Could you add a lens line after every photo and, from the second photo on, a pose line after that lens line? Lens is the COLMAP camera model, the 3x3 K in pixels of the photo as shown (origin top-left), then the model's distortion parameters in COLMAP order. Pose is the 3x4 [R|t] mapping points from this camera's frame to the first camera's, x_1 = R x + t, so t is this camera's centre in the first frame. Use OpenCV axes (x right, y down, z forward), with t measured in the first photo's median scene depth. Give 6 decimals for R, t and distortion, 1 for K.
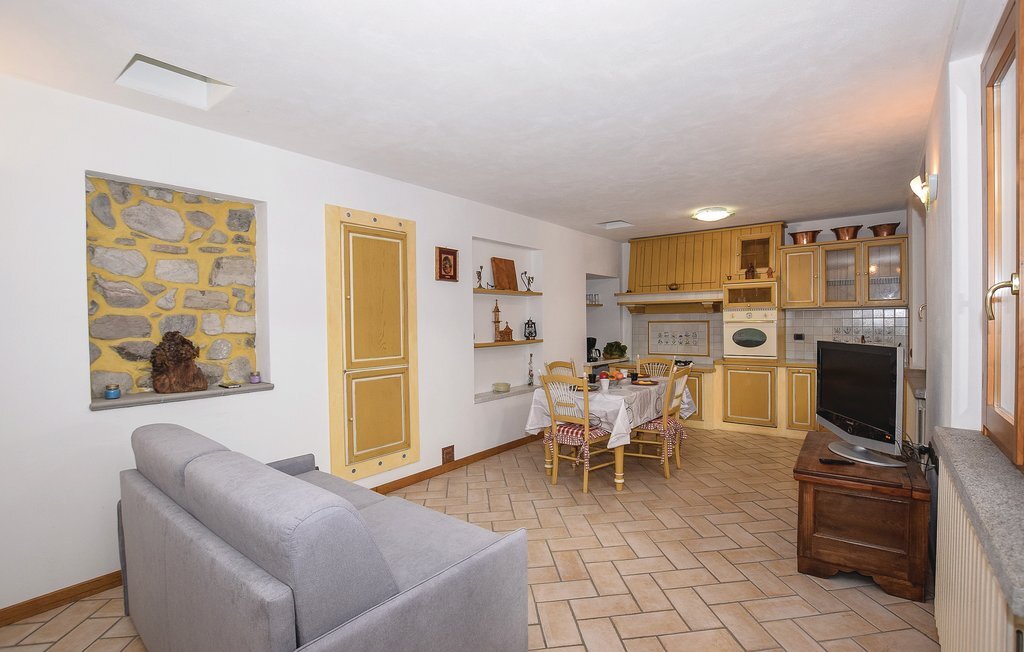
lens RADIAL K [[458.1, 0, 544.4], [0, 458.1, 329.4], [0, 0, 1]] dist [0.000708, 0.000185]
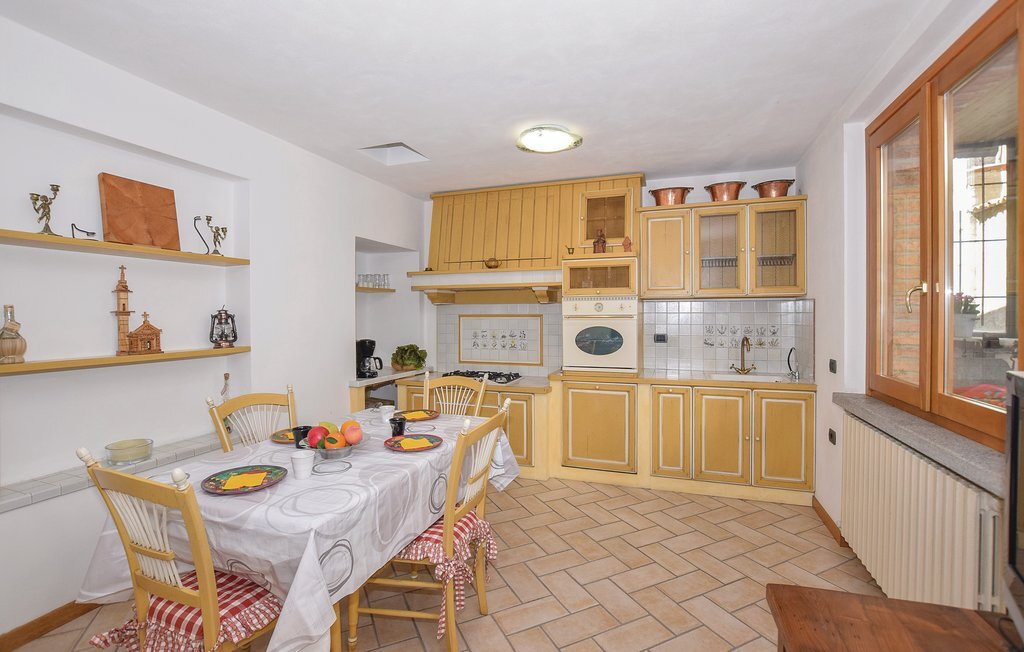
lens RADIAL K [[447.4, 0, 514.4], [0, 447.4, 320.2], [0, 0, 1]] dist [-0.000024, 0.000015]
pose [[0.960858, 0.004634, 0.277001, 0.144312], [-0.002805, 0.999972, -0.006996, -0.006122], [-0.277026, 0.005946, 0.960844, 0.396913]]
